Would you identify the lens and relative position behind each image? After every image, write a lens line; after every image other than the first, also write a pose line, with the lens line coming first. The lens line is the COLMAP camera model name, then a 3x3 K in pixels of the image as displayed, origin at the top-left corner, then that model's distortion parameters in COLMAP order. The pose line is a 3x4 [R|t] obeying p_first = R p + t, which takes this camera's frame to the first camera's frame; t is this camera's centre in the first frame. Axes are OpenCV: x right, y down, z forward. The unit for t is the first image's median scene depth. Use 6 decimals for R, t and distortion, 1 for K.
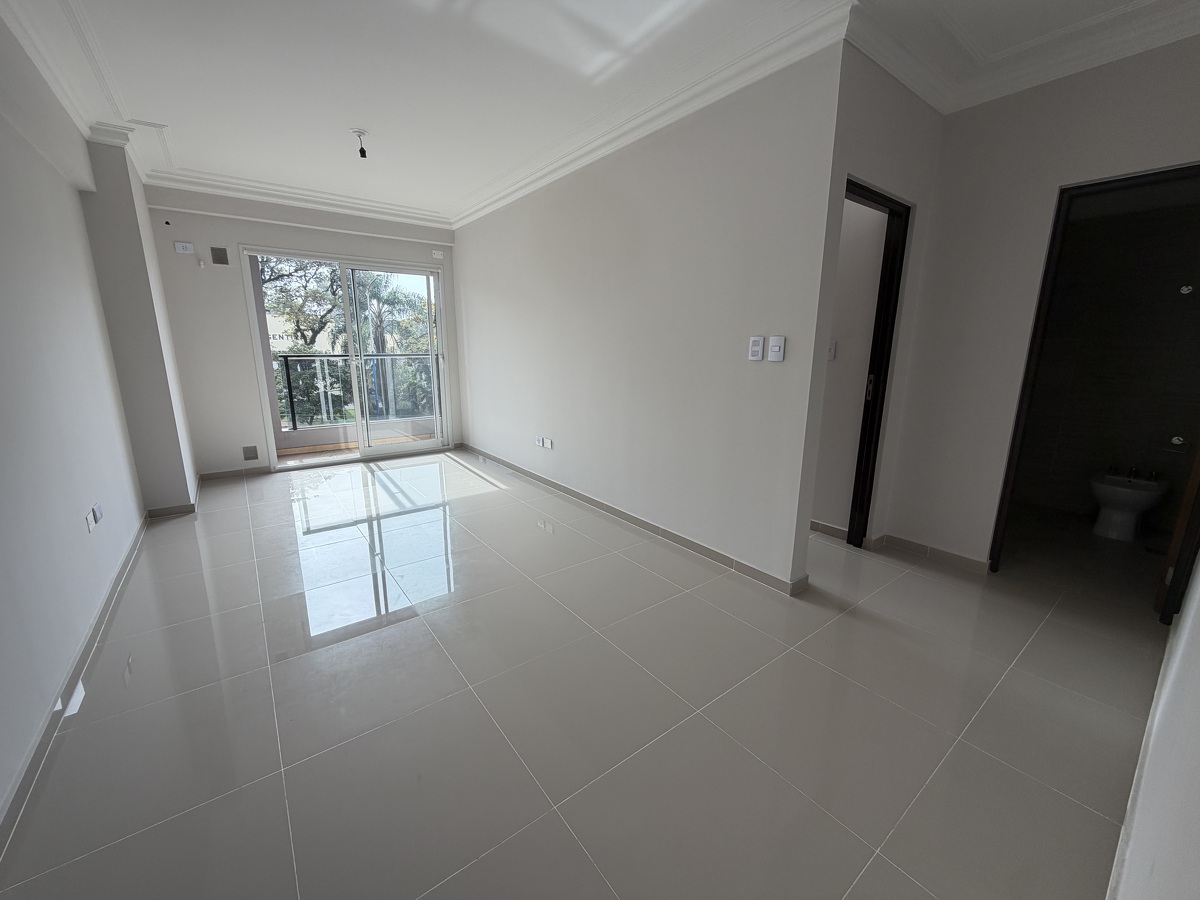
lens RADIAL K [[477.7, 0, 599.4], [0, 477.7, 449.1], [0, 0, 1]] dist [0.000470, 0.000512]
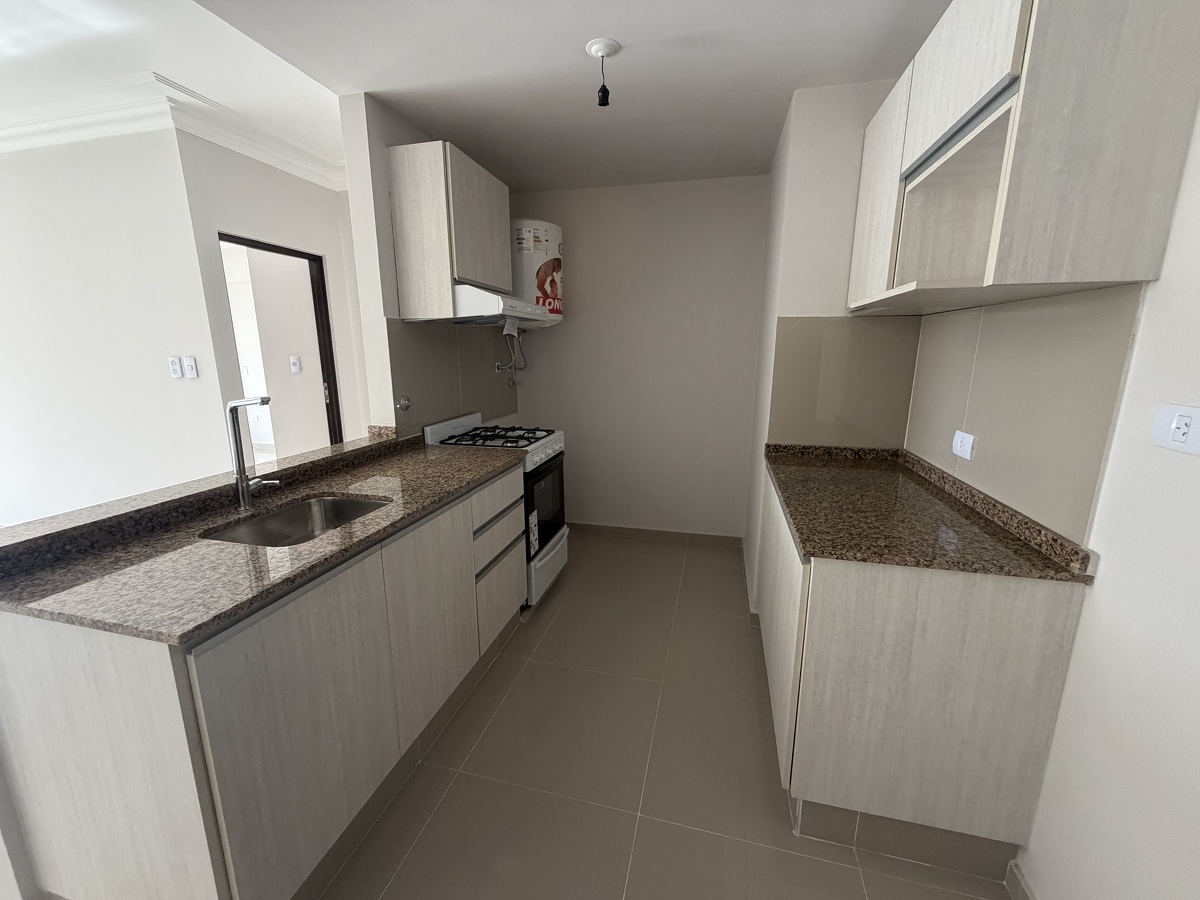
lens RADIAL K [[477.7, 0, 596.7], [0, 477.7, 448.4], [0, 0, 1]] dist [0.000470, 0.000512]
pose [[0.784958, -0.137004, 0.604210, 0.174296], [0.140013, 0.989241, 0.042412, 0.033227], [-0.603520, 0.051305, 0.795695, -0.227268]]
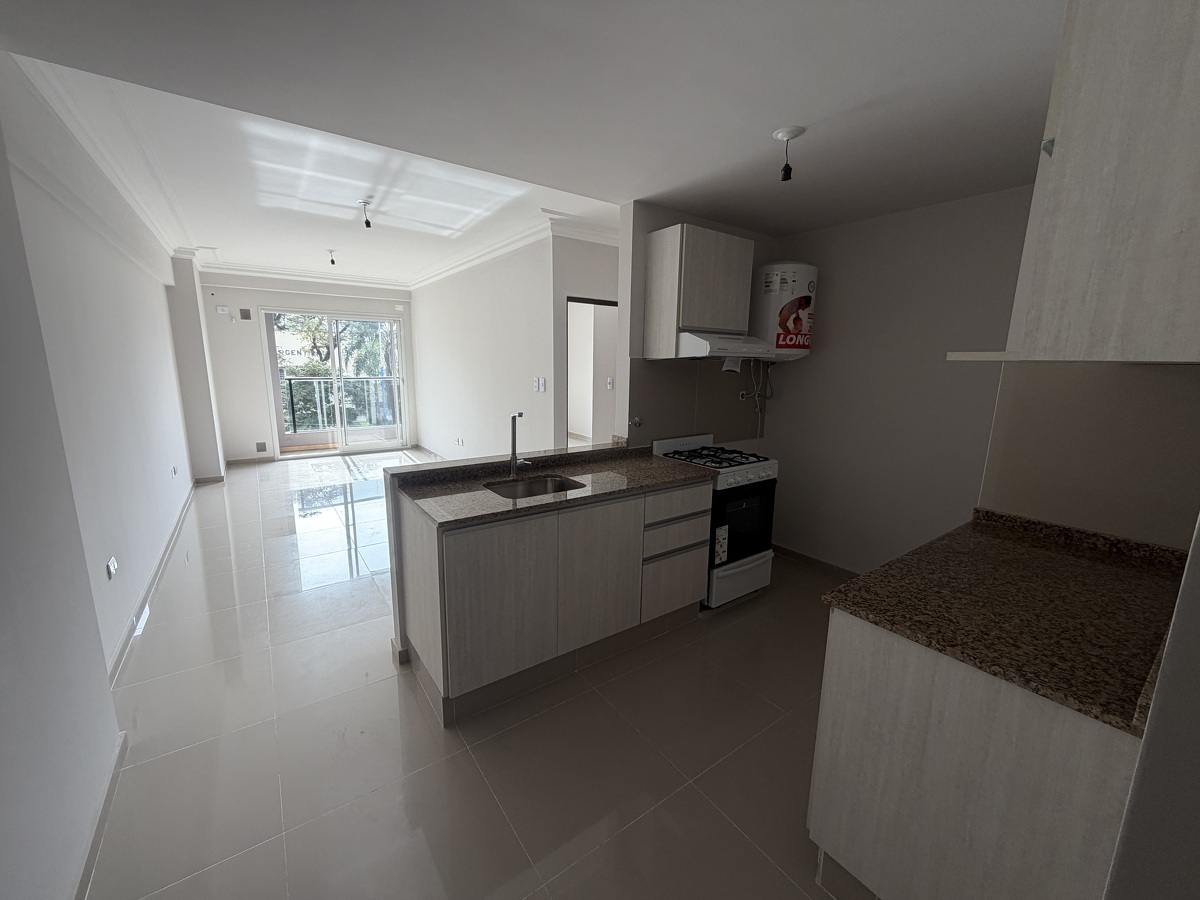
lens RADIAL K [[477.7, 0, 599.3], [0, 477.7, 447.8], [0, 0, 1]] dist [0.000470, 0.000512]
pose [[0.999649, 0.011478, -0.023880, 0.264769], [-0.012298, 0.999330, -0.034472, 0.038260], [0.023469, 0.034754, 0.999120, -0.340118]]
